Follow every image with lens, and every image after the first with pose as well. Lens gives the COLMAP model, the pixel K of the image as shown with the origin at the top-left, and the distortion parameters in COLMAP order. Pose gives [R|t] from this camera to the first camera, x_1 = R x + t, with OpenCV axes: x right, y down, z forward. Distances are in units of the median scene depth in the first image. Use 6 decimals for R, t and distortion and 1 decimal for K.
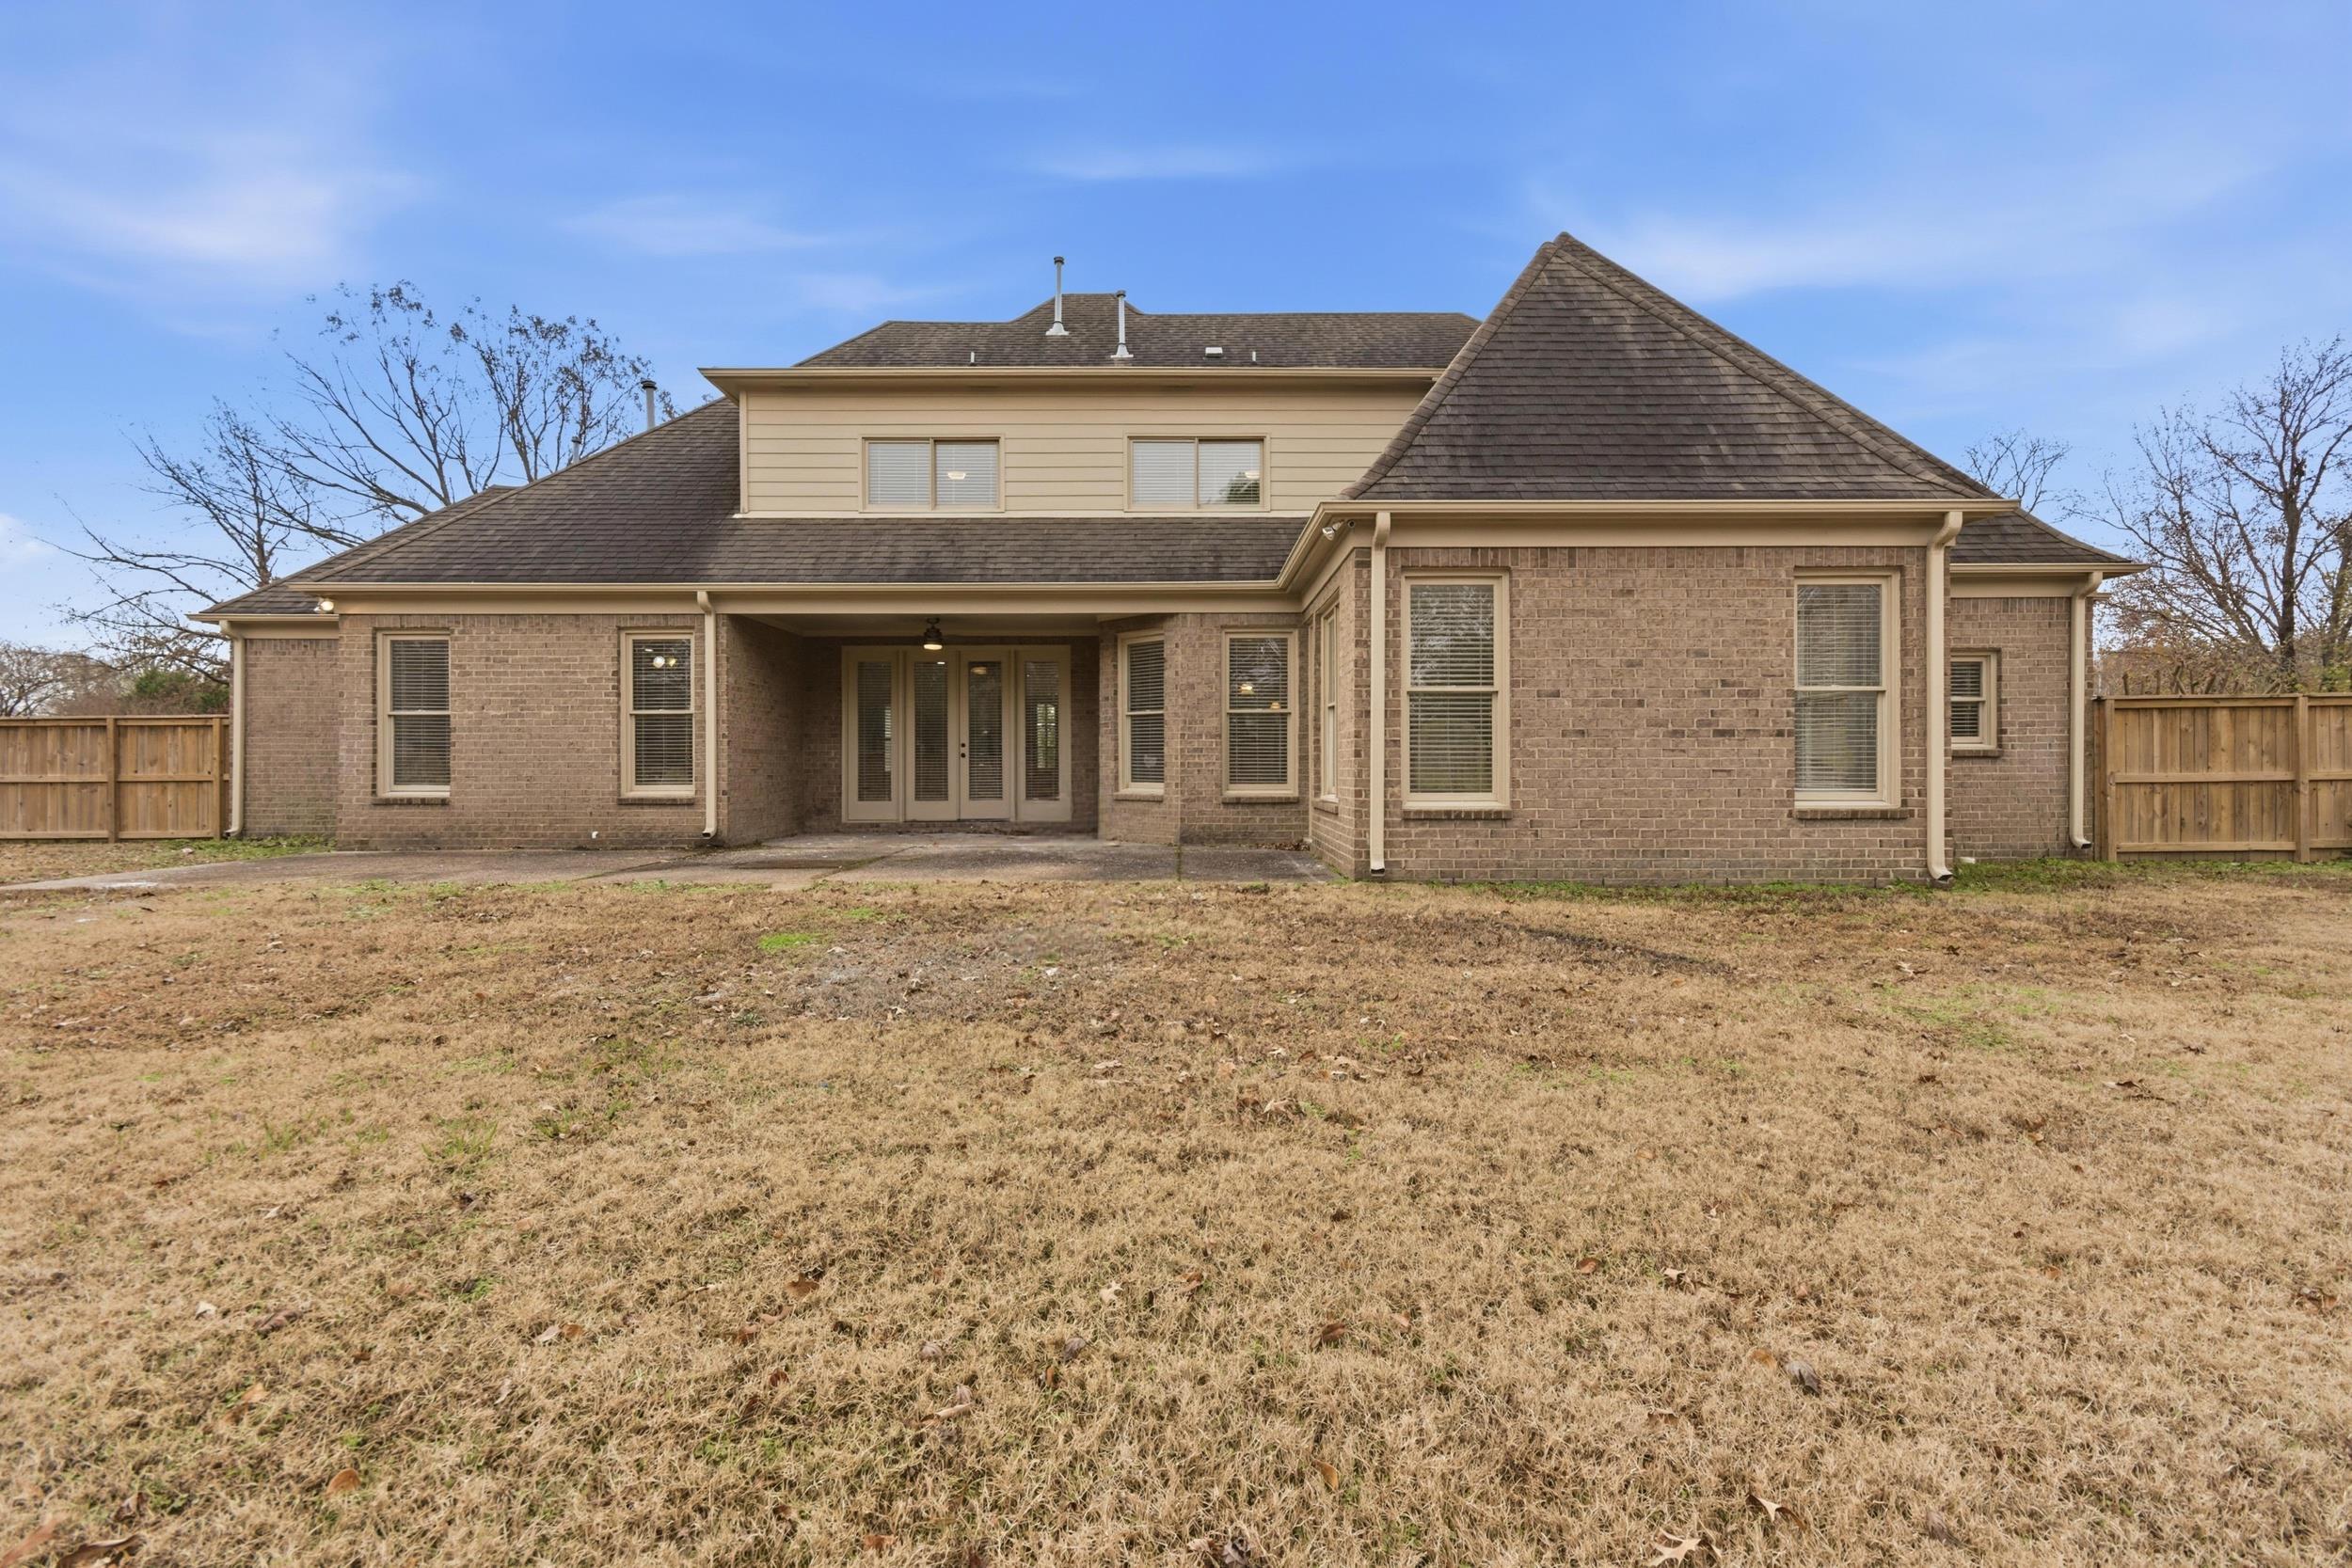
lens RADIAL K [[1066.1, 0, 1176.4], [0, 1066.1, 775.1], [0, 0, 1]] dist [0.001590, 0.000779]
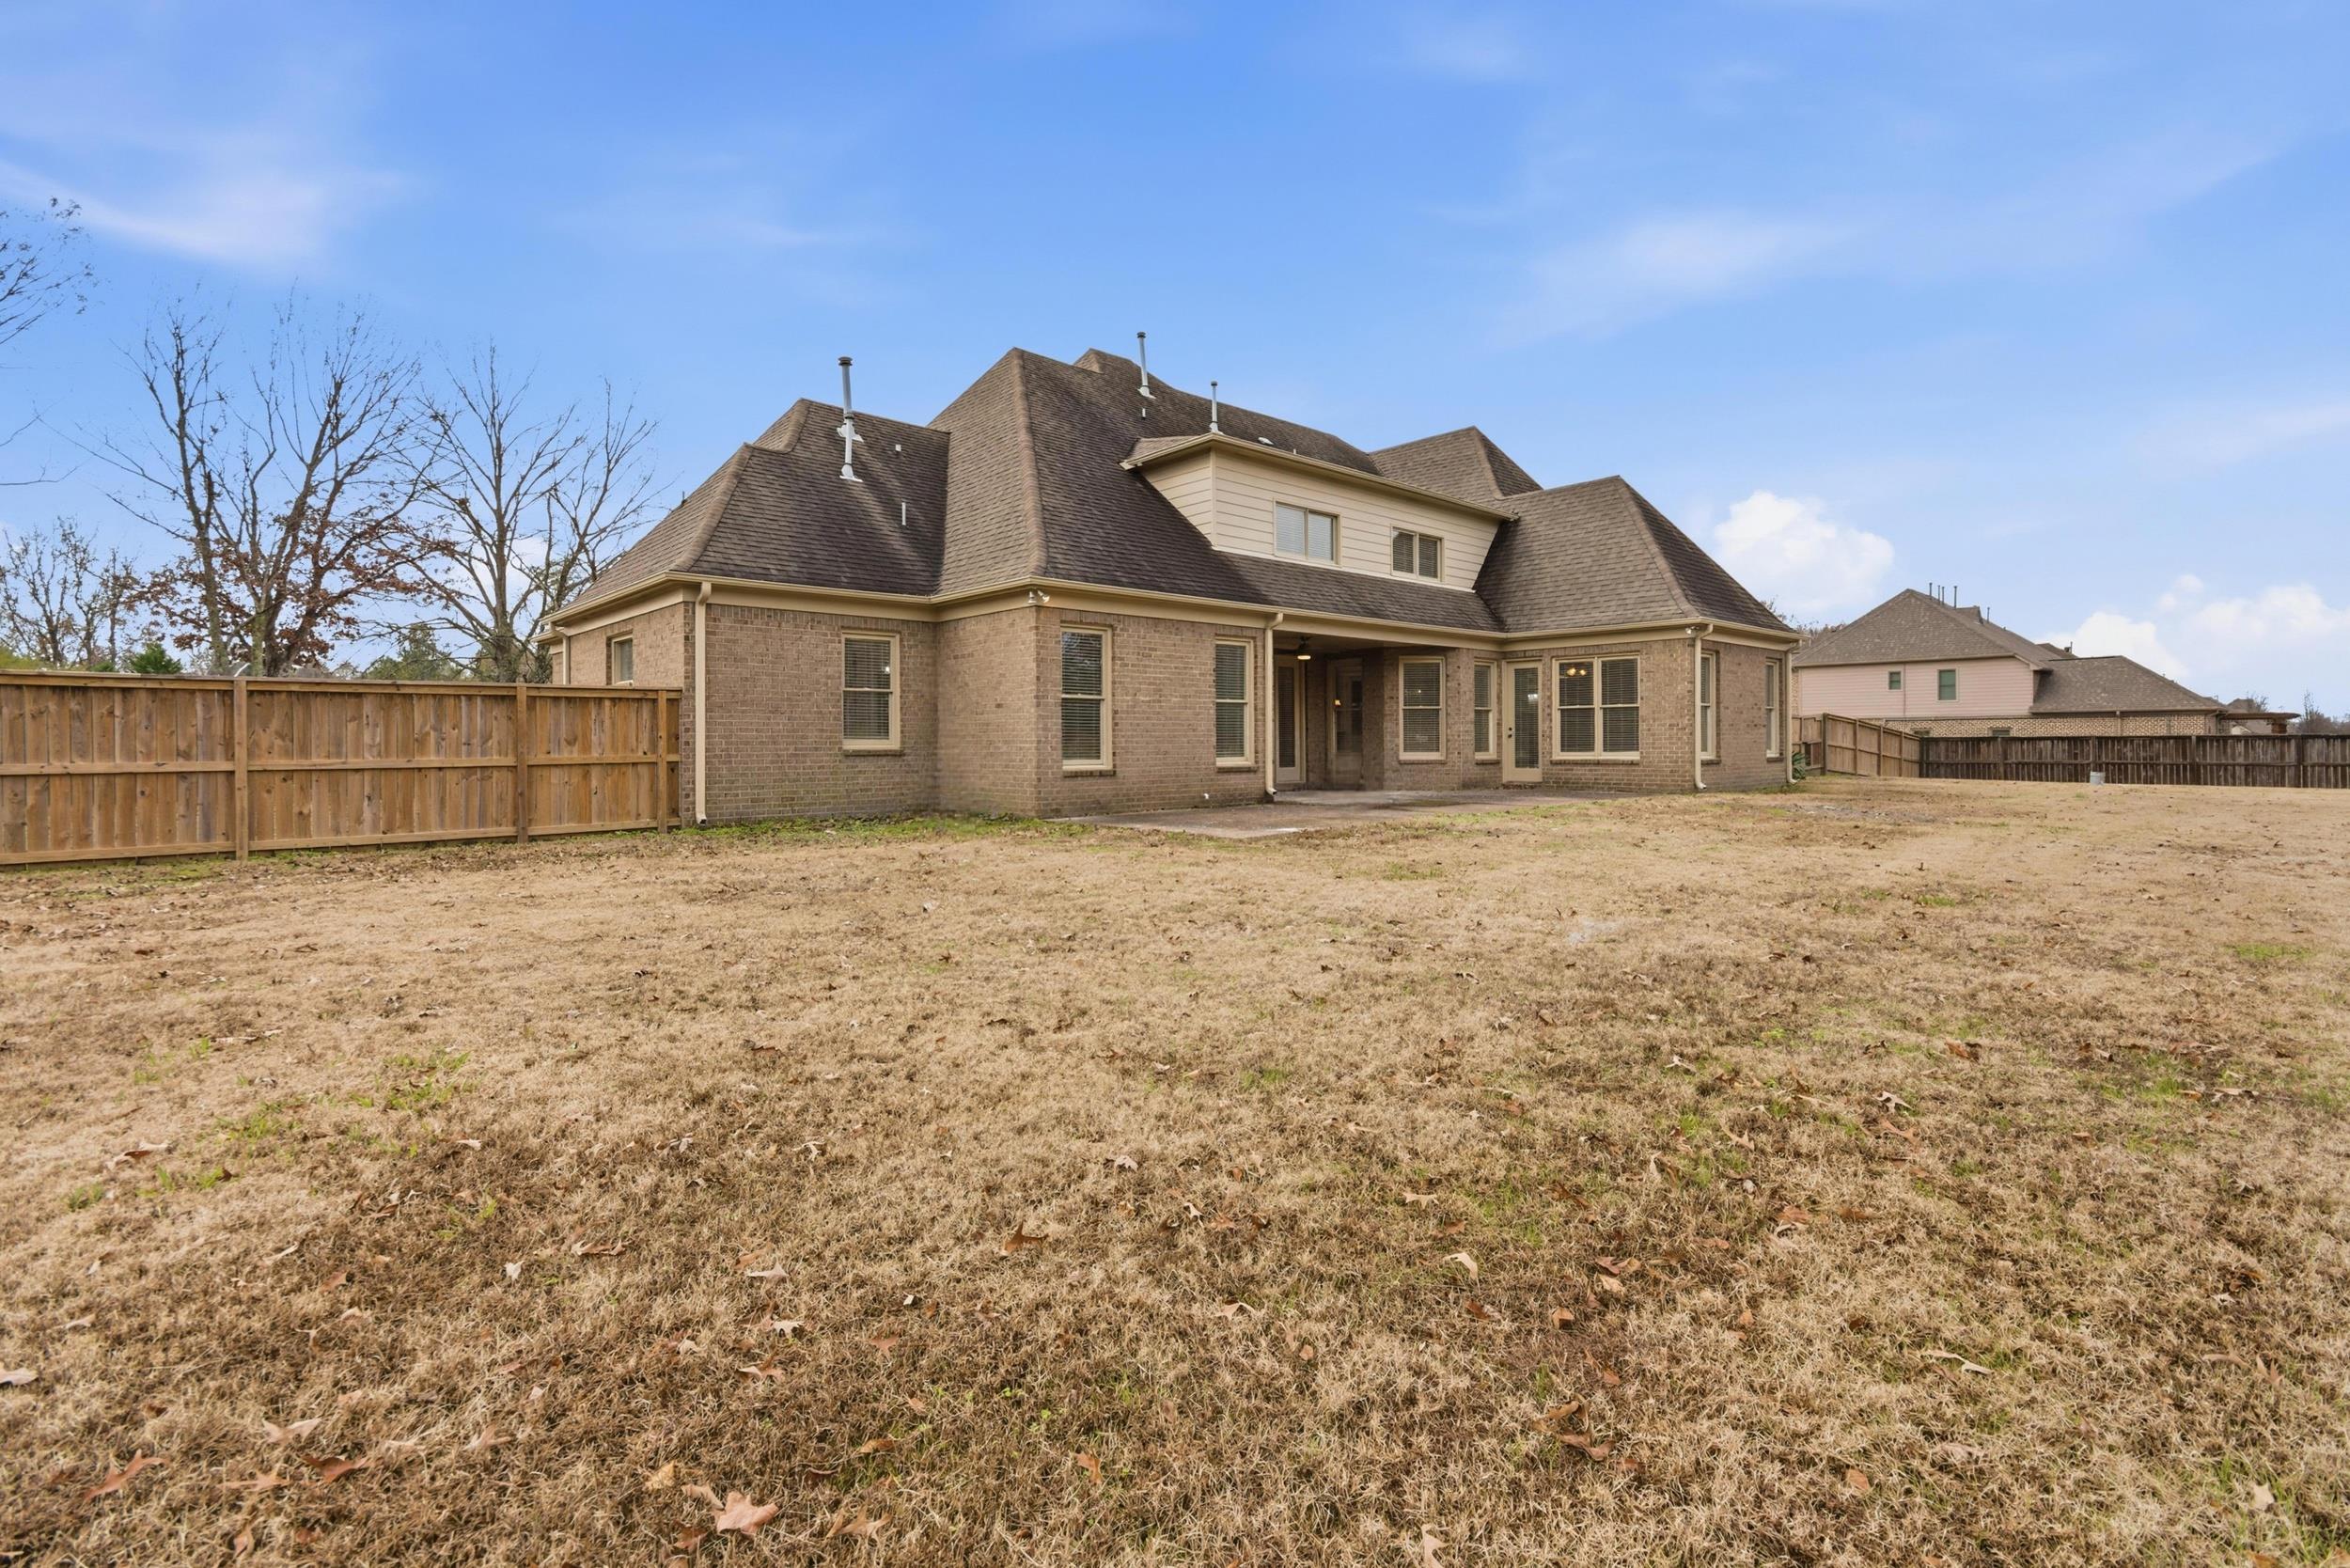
lens RADIAL K [[1065.3, 0, 1179.1], [0, 1065.3, 767.7], [0, 0, 1]] dist [0.001590, 0.000779]
pose [[0.738177, -0.019735, 0.674319, -1.294764], [0.011645, 0.999796, 0.016513, 0.000271], [-0.674507, -0.004338, 0.738256, 0.074358]]
